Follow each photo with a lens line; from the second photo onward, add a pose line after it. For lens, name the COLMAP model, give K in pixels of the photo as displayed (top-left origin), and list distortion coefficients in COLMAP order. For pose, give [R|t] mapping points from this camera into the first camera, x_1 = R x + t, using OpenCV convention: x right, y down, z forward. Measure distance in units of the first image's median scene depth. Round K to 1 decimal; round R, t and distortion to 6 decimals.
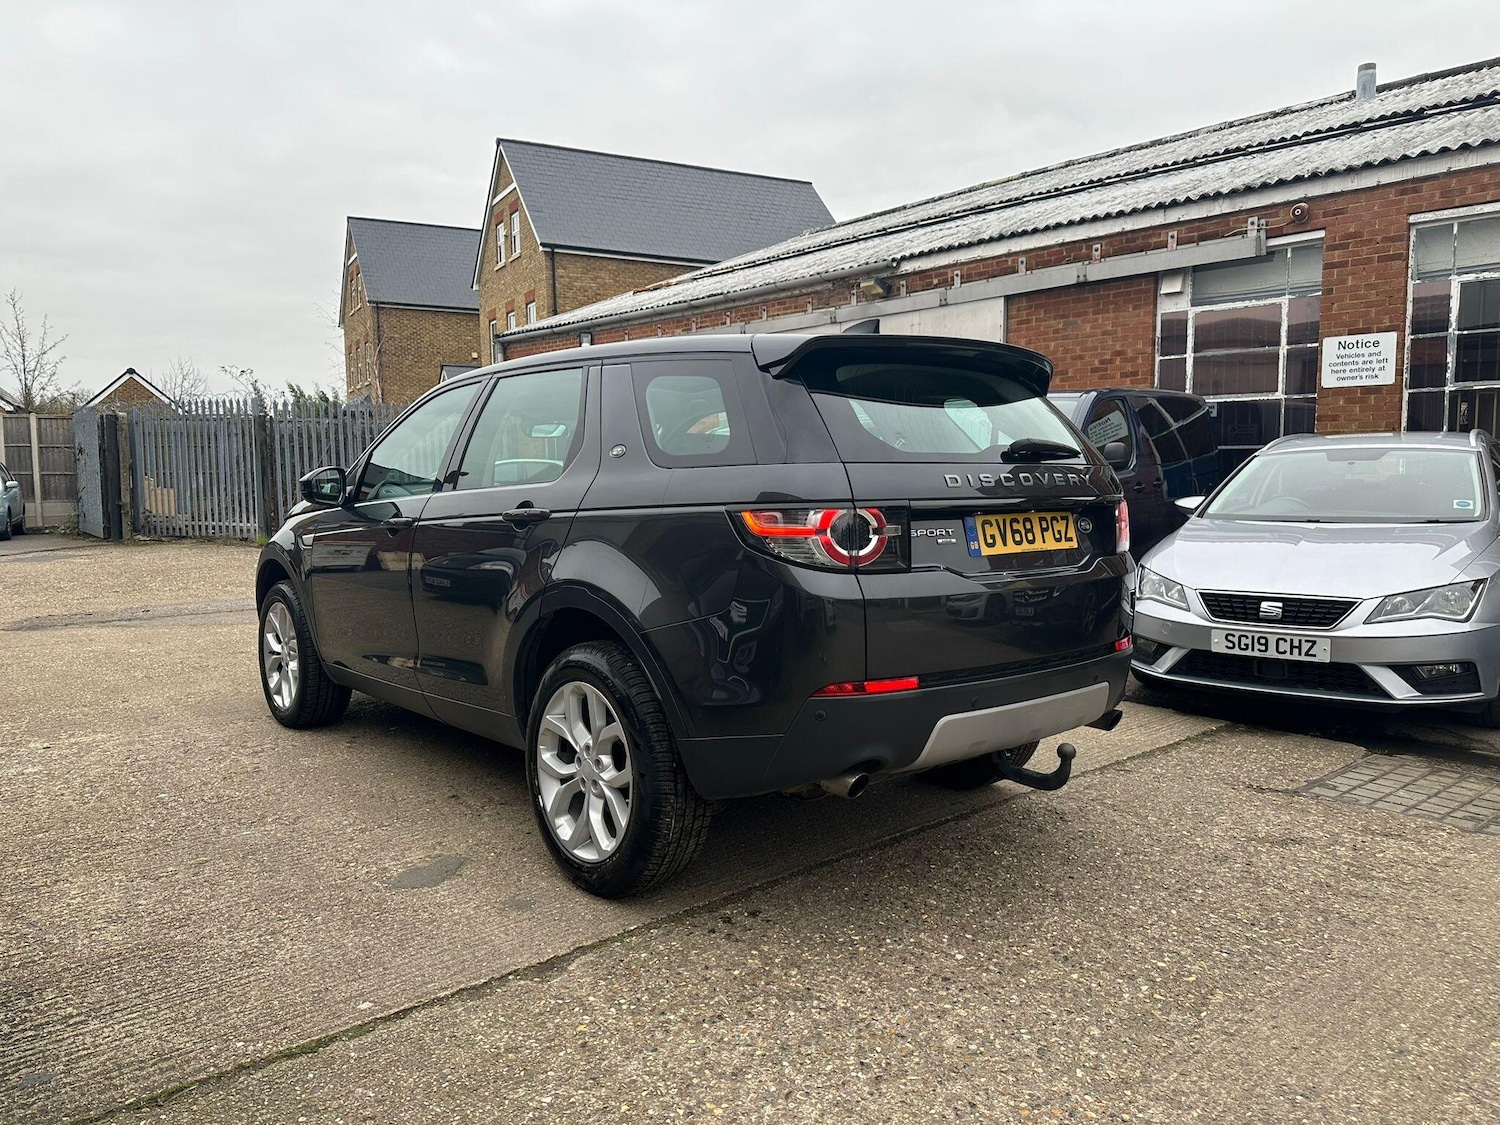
lens RADIAL K [[1064.5, 0, 752.5], [0, 1064.5, 565.6], [0, 0, 1]] dist [0.026412, -0.038572]
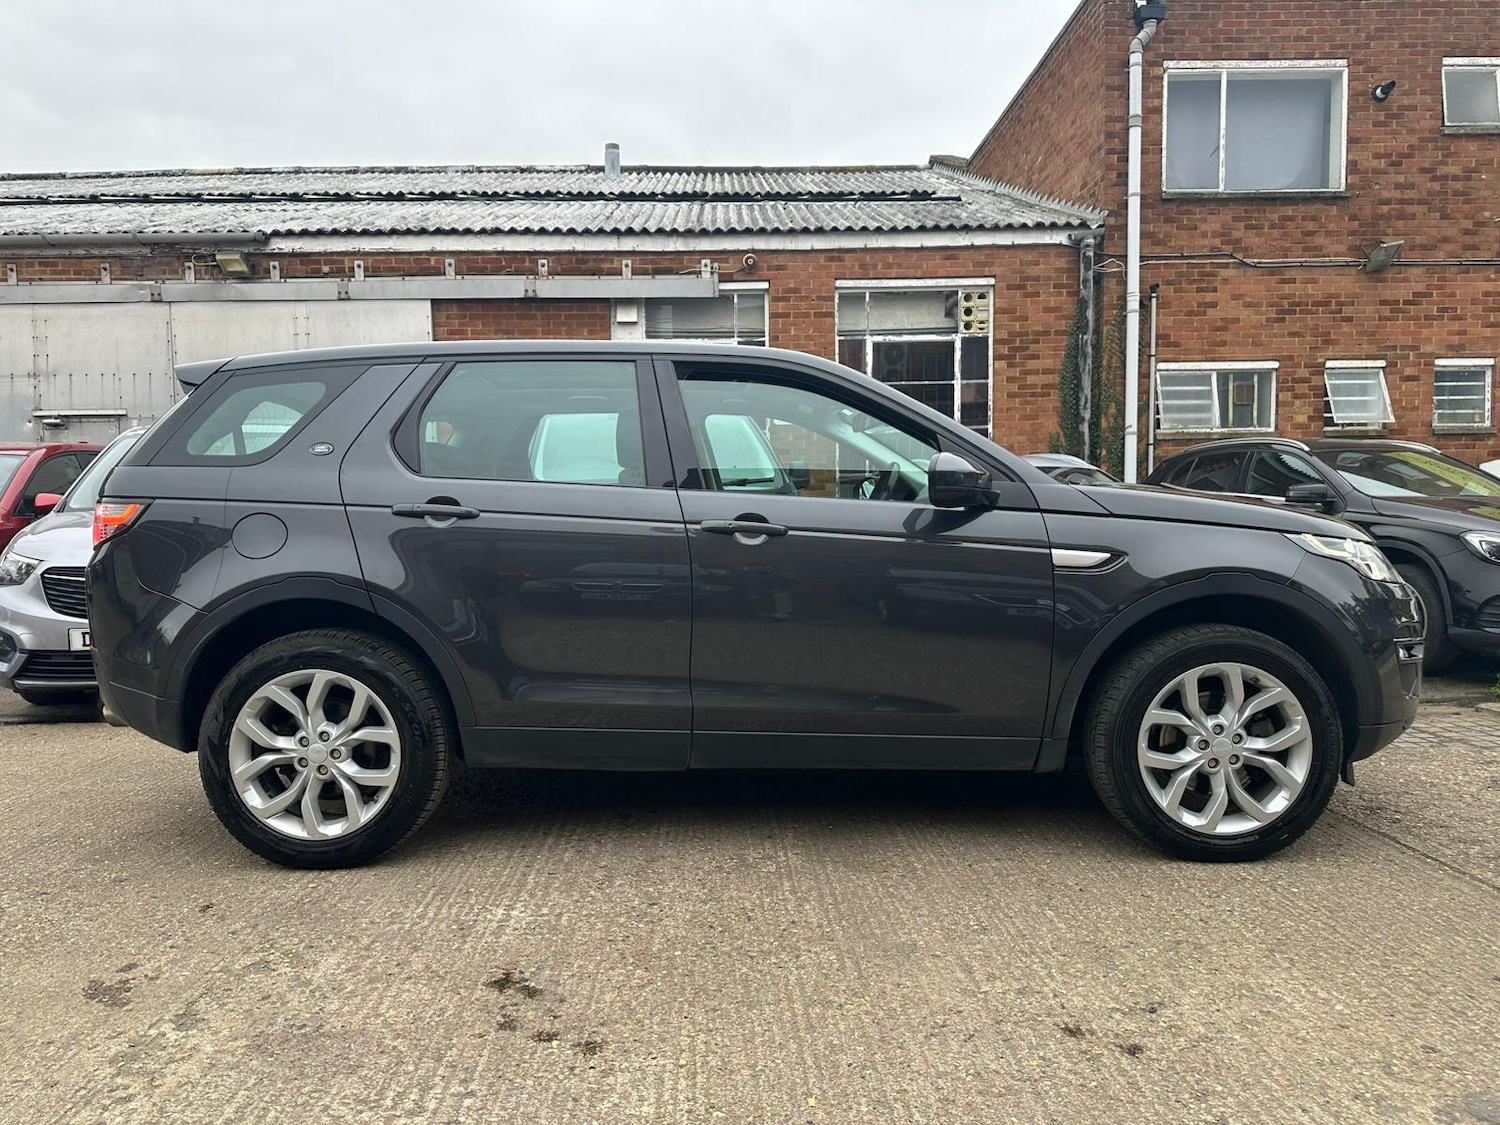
lens RADIAL K [[1064.5, 0, 752.5], [0, 1064.5, 565.6], [0, 0, 1]] dist [0.026412, -0.038572]
pose [[0.648239, -0.039893, 0.760391, -0.466961], [0.074505, 0.997158, -0.011201, -0.016222], [-0.757783, 0.063914, 0.649369, 0.458007]]
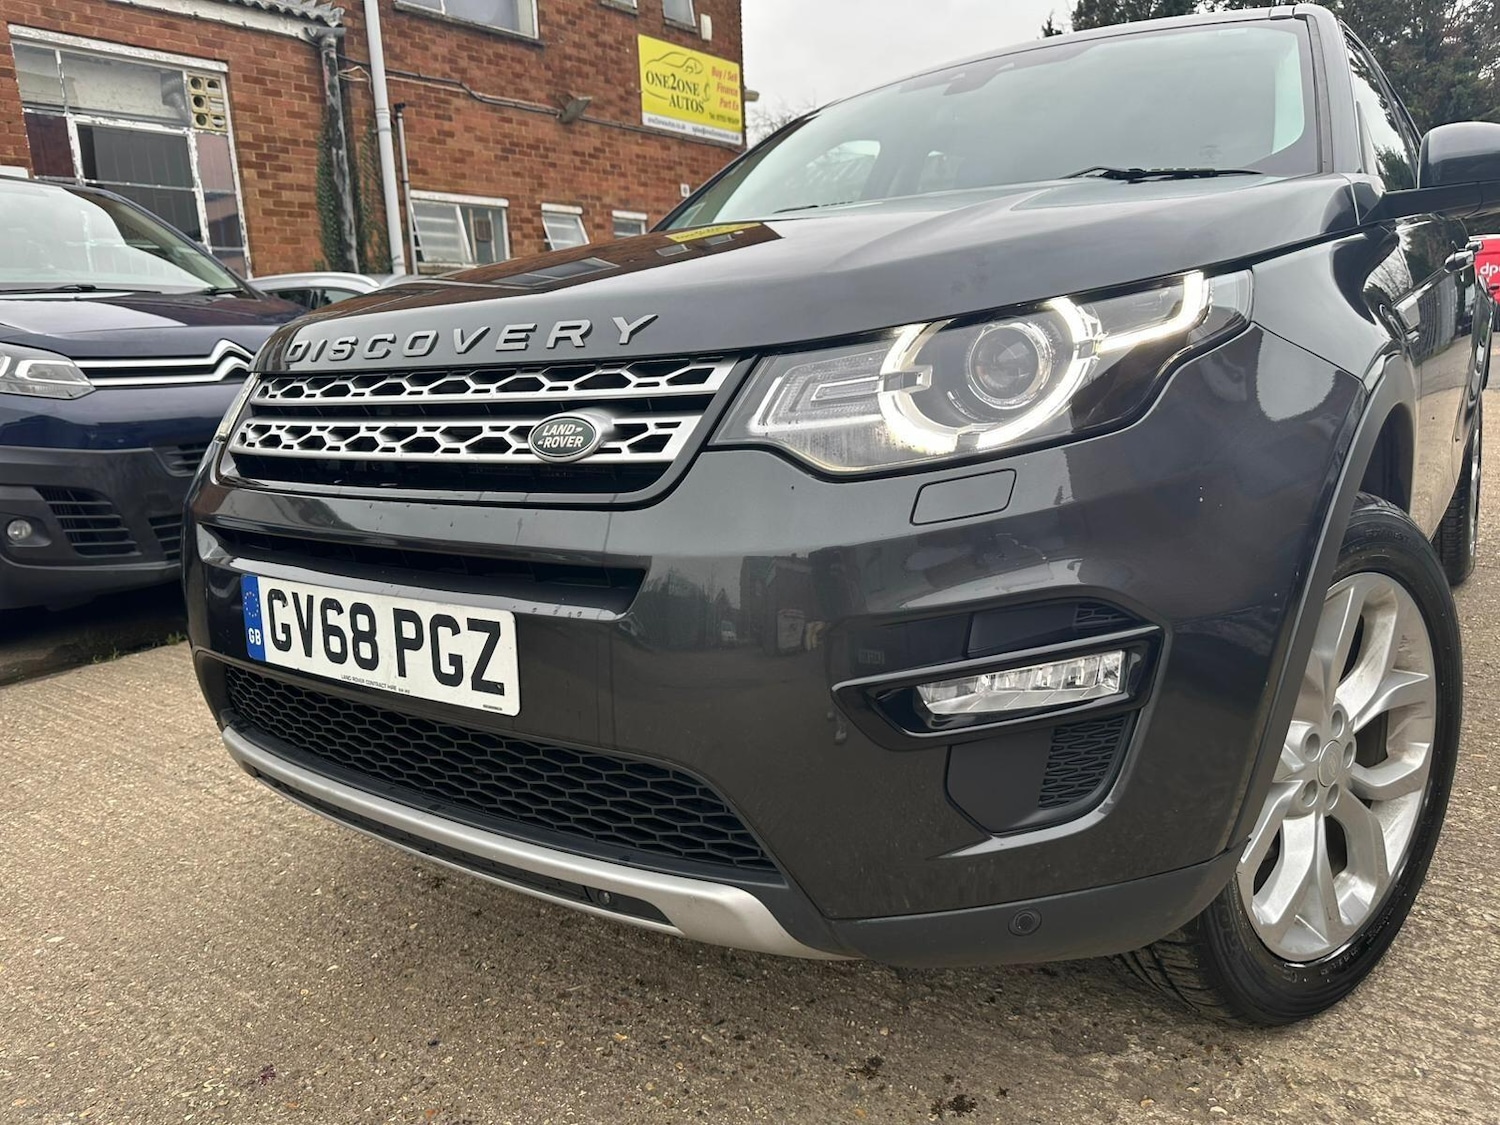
lens RADIAL K [[1110.1, 0, 761.1], [0, 1110.1, 529.4], [0, 0, 1]] dist [-0.001980, 0.006259]
pose [[-0.225127, -0.146202, 0.963298, -0.532435], [0.128340, 0.975614, 0.178065, -0.040039], [-0.965840, 0.163717, -0.200874, 0.931127]]
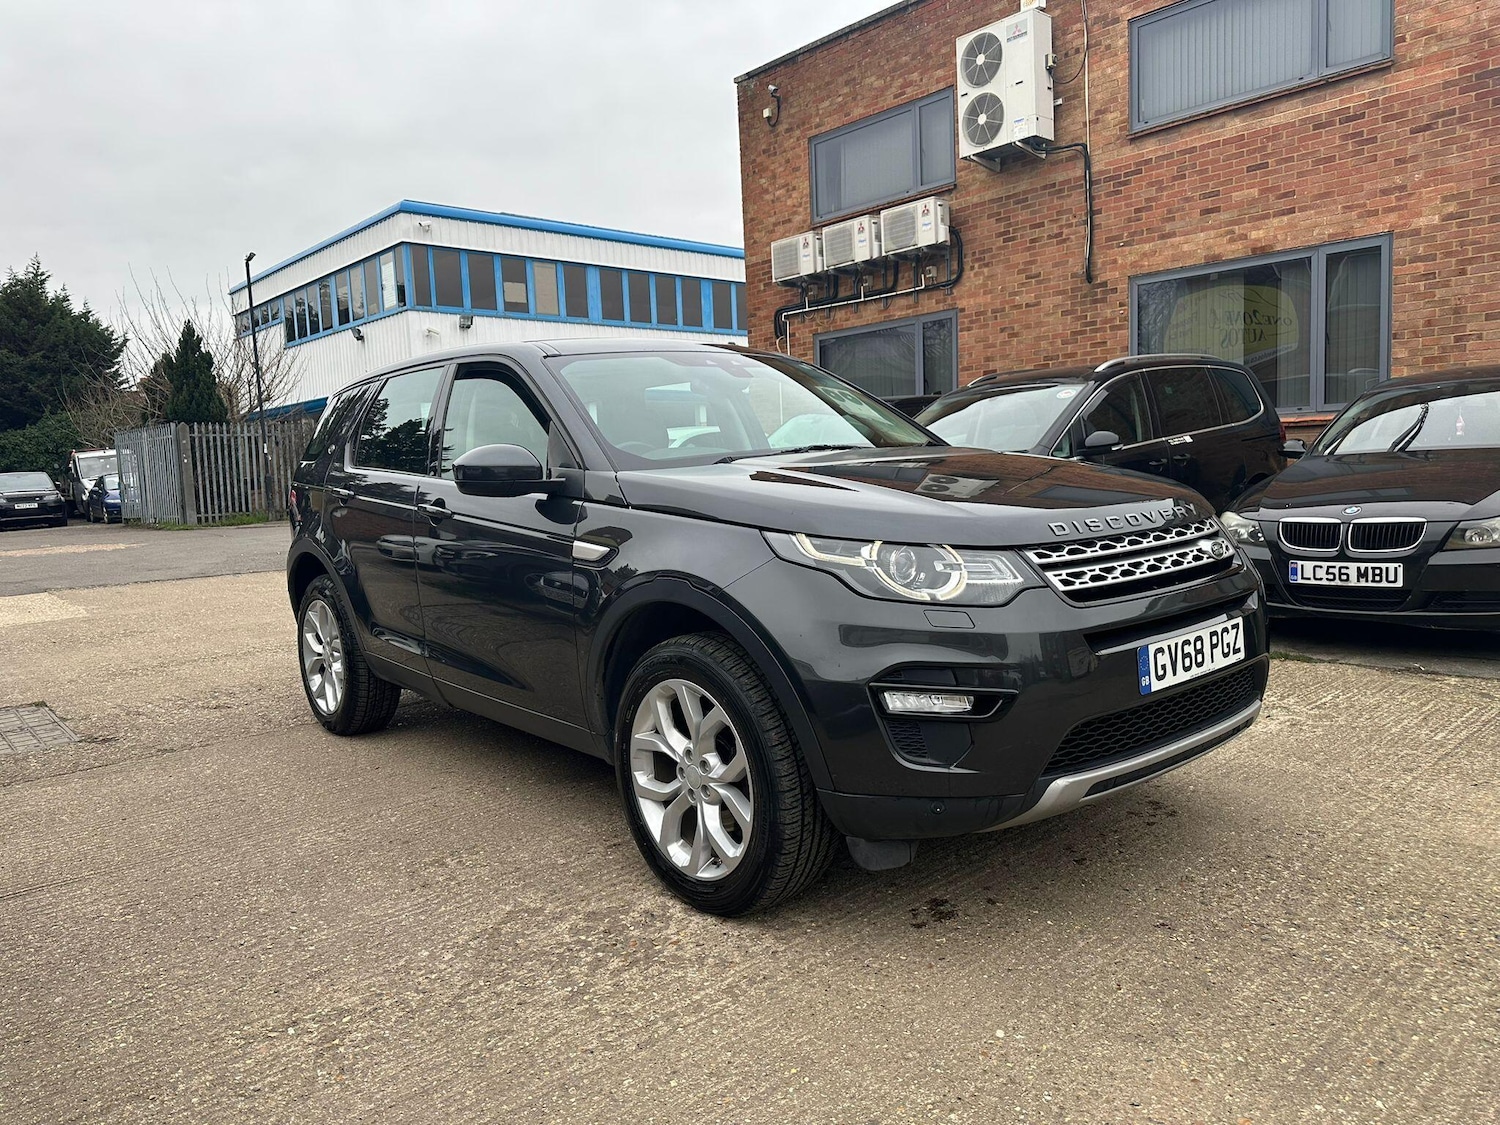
lens RADIAL K [[1049.4, 0, 746.3], [0, 1049.4, 558.9], [0, 0, 1]] dist [0.048965, -0.066089]
pose [[-0.998238, 0.054047, 0.024493, -0.184239], [0.057510, 0.982885, 0.175014, -0.107229], [-0.014614, 0.176114, -0.984261, 1.336730]]
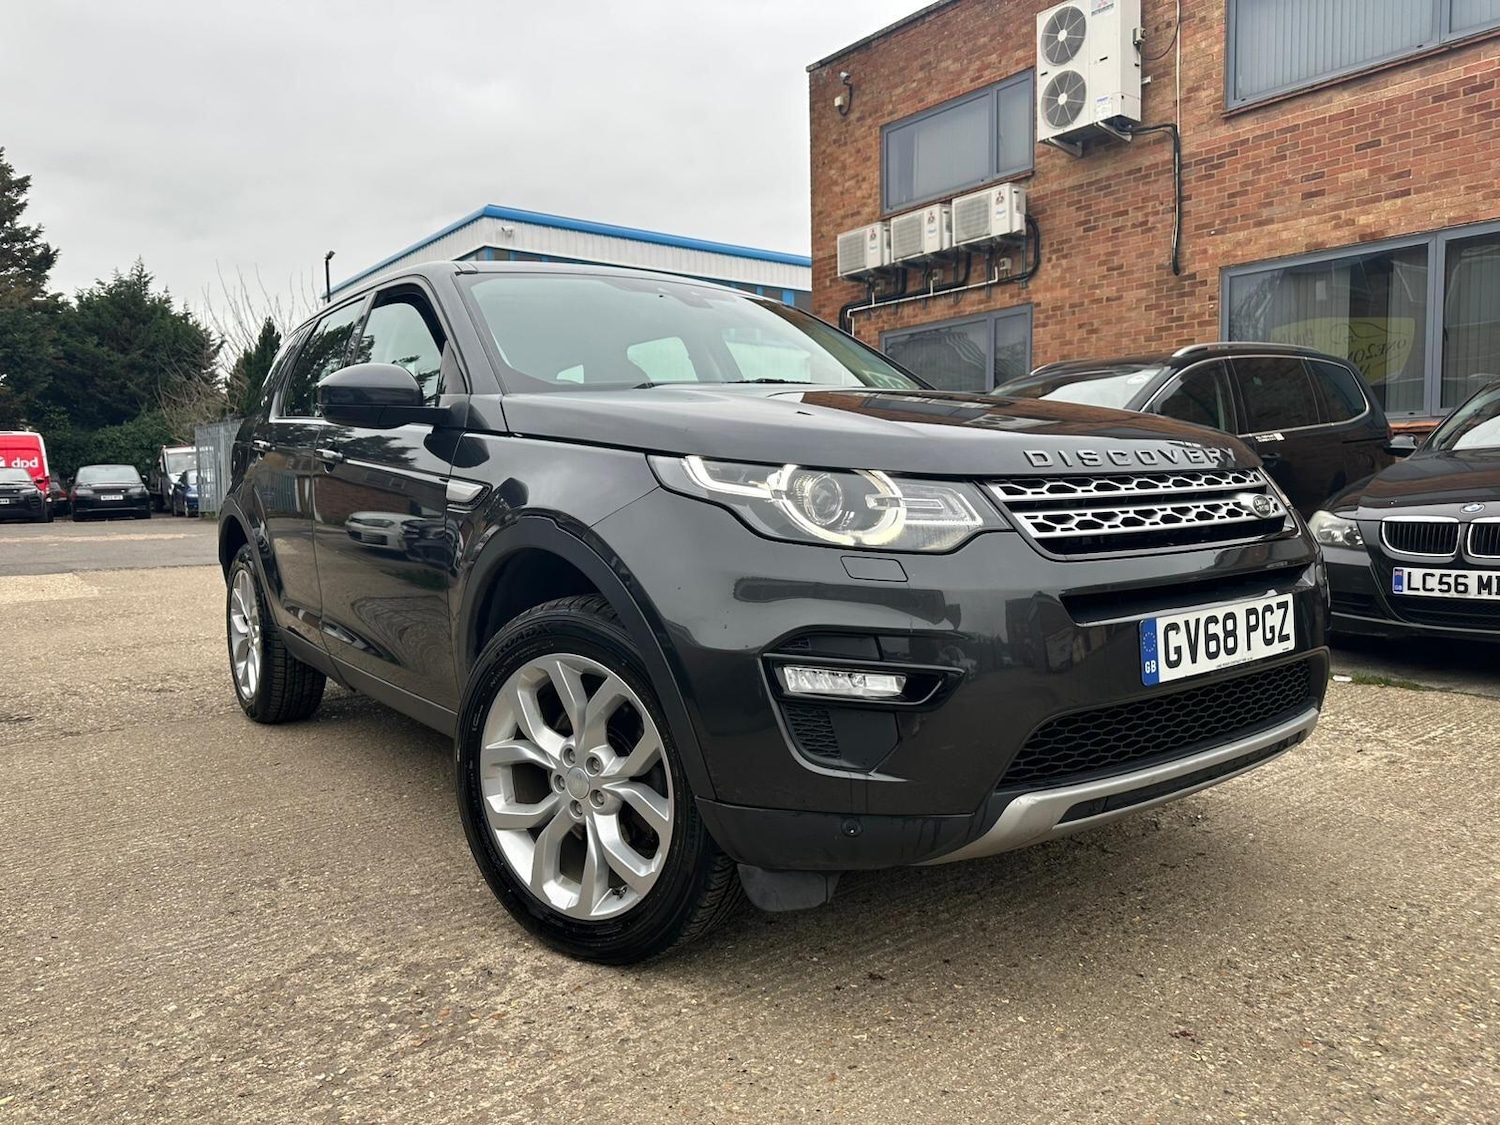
lens RADIAL K [[1059.0, 0, 755.0], [0, 1059.0, 552.0], [0, 0, 1]] dist [0.020687, -0.026940]
pose [[-0.995269, 0.022446, 0.094535, -0.237569], [0.036348, 0.988317, 0.148013, -0.065434], [-0.090108, 0.150749, -0.984457, 1.237786]]
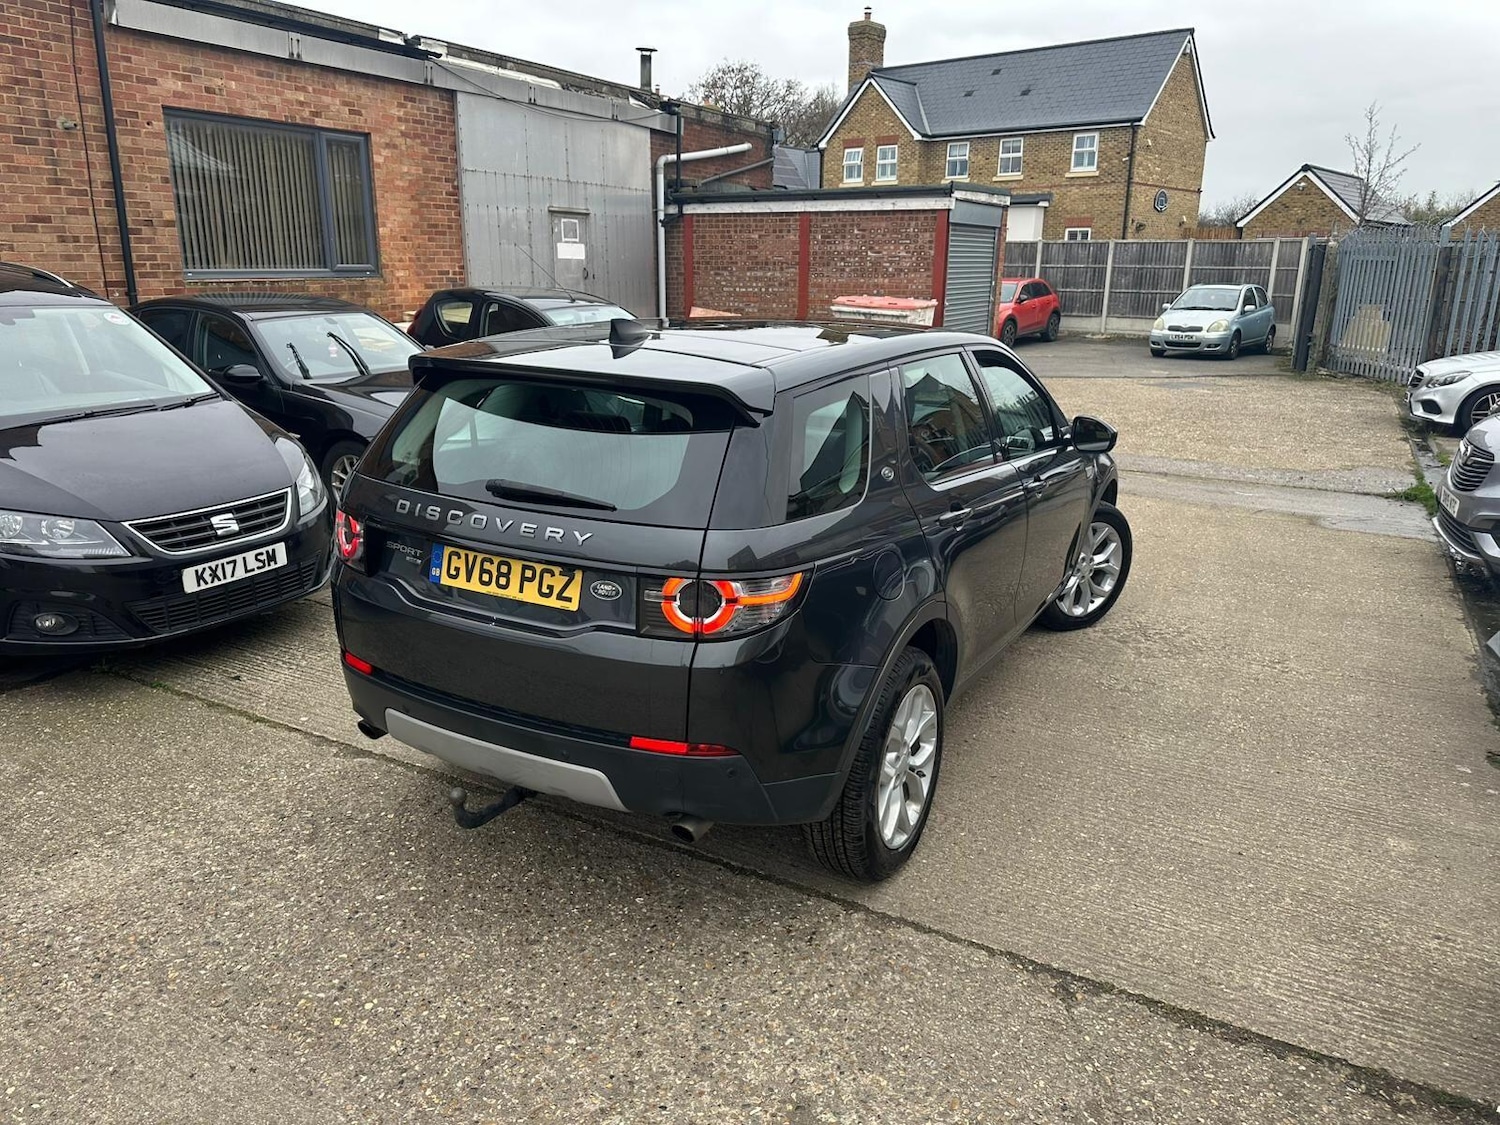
lens RADIAL K [[1064.5, 0, 752.5], [0, 1064.5, 565.6], [0, 0, 1]] dist [0.026412, -0.038572]
pose [[0.334617, 0.270023, -0.902839, 0.546249], [-0.096339, 0.962850, 0.252265, -0.138561], [0.937417, 0.002566, 0.348200, 0.405047]]
